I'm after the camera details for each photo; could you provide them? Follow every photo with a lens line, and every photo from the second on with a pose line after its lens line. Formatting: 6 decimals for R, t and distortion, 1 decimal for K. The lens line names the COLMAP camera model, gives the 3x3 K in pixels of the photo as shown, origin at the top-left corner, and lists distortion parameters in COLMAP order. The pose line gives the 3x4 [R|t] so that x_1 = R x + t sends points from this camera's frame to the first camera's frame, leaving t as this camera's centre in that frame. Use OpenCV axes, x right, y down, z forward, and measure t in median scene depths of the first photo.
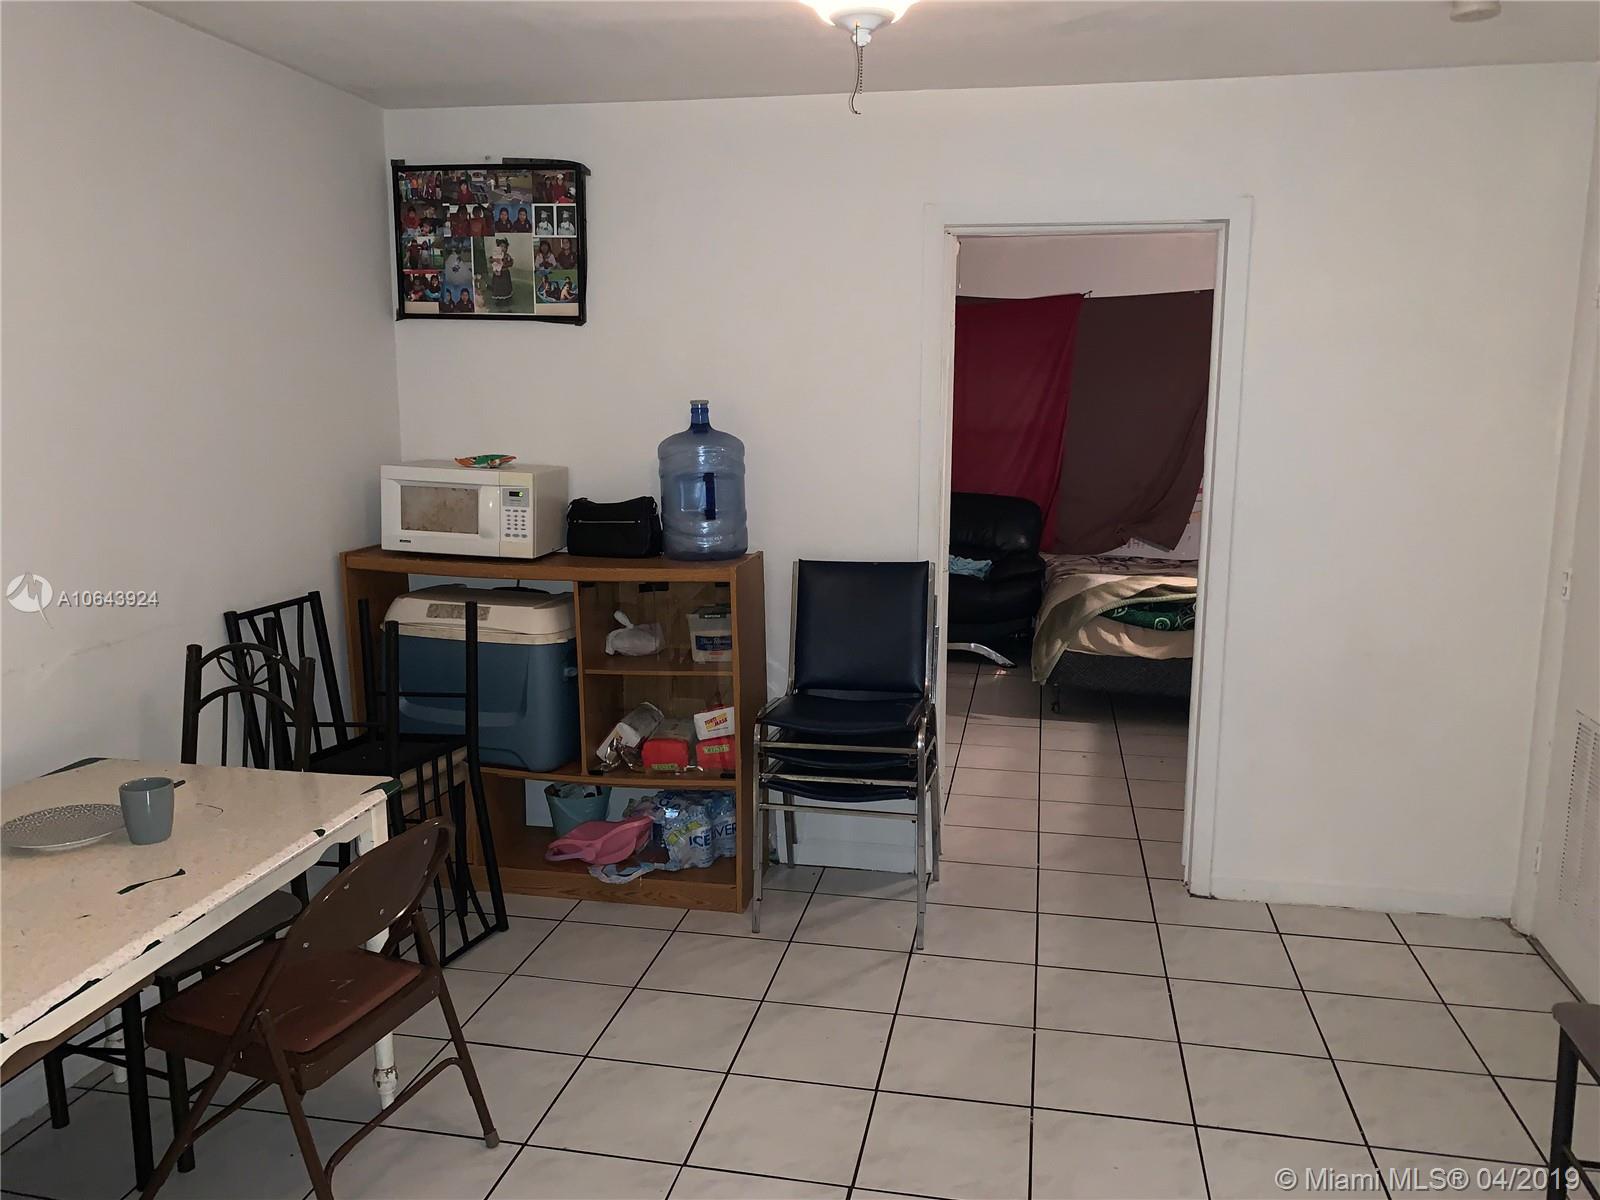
lens RADIAL K [[1224.8, 0, 793.1], [0, 1224.8, 596.2], [0, 0, 1]] dist [0.038843, -0.045834]
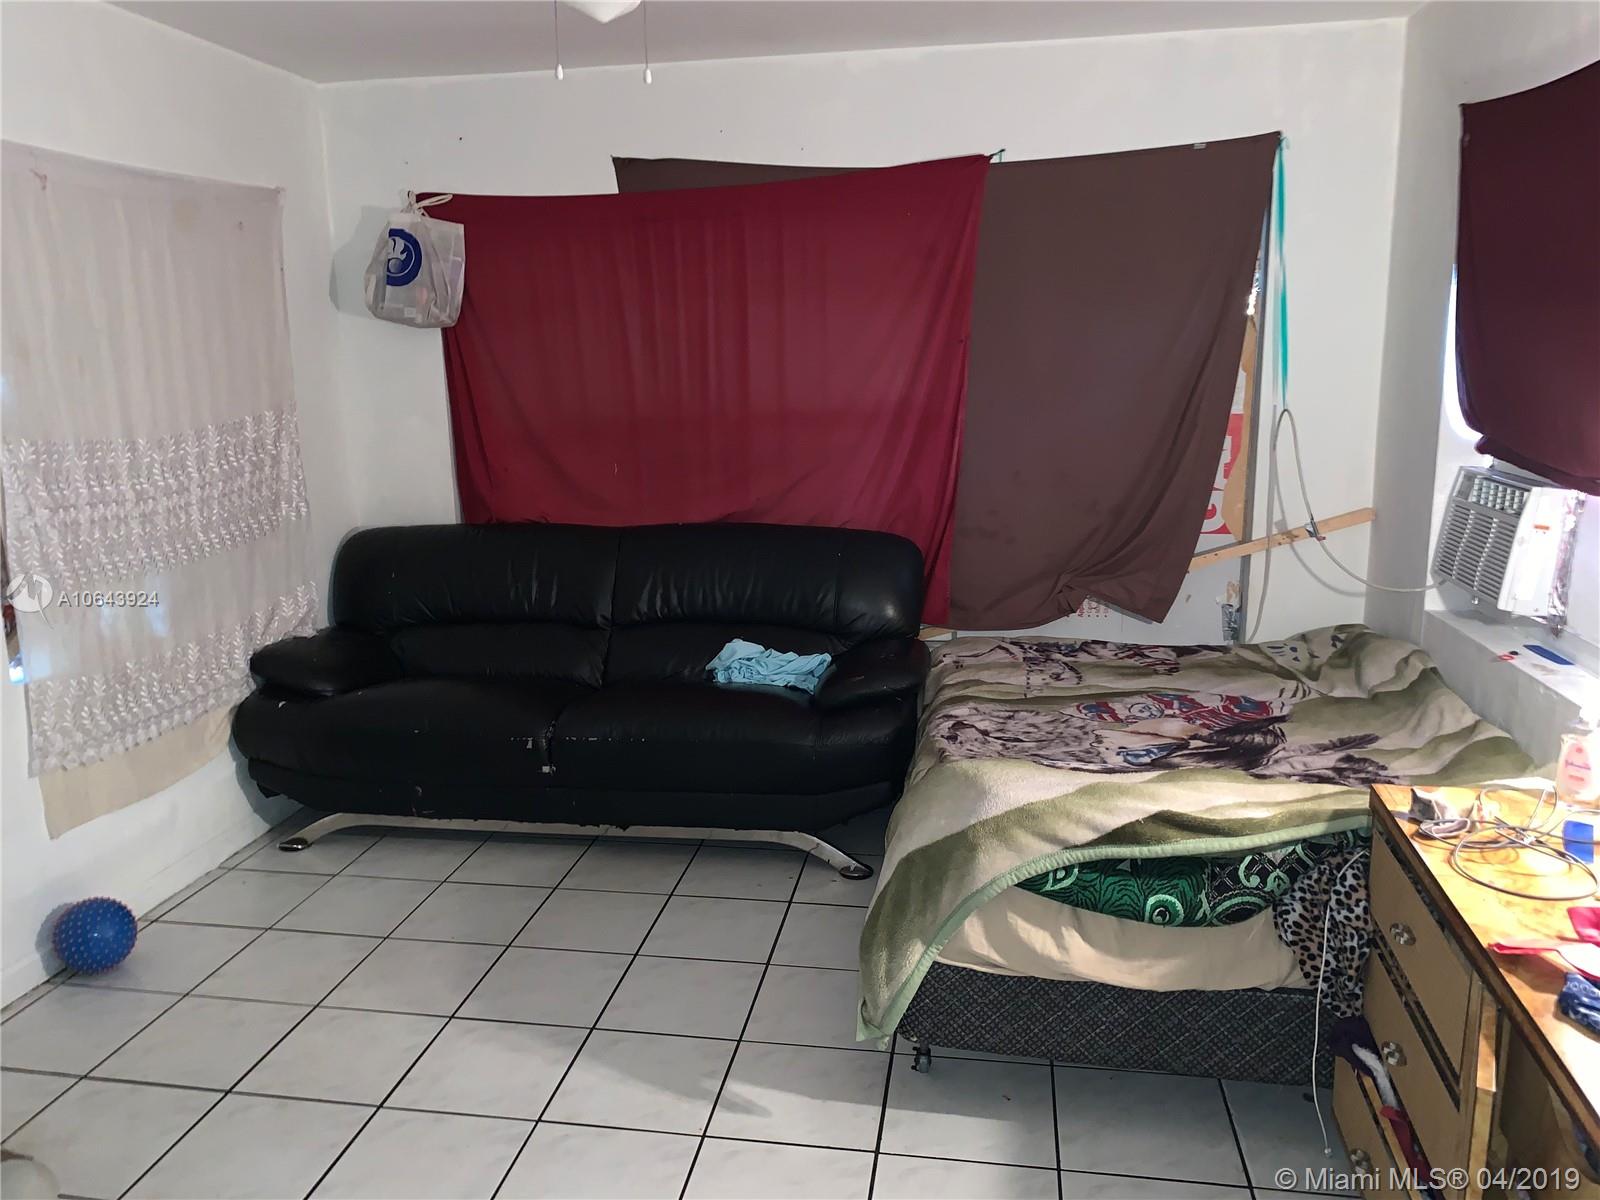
lens RADIAL K [[1224.8, 0, 758.2], [0, 1224.8, 597.4], [0, 0, 1]] dist [0.038843, -0.045834]
pose [[0.999583, -0.028186, 0.006306, 0.247685], [0.027905, 0.998776, 0.040839, -0.151109], [-0.007450, -0.040646, 0.999146, 0.890868]]
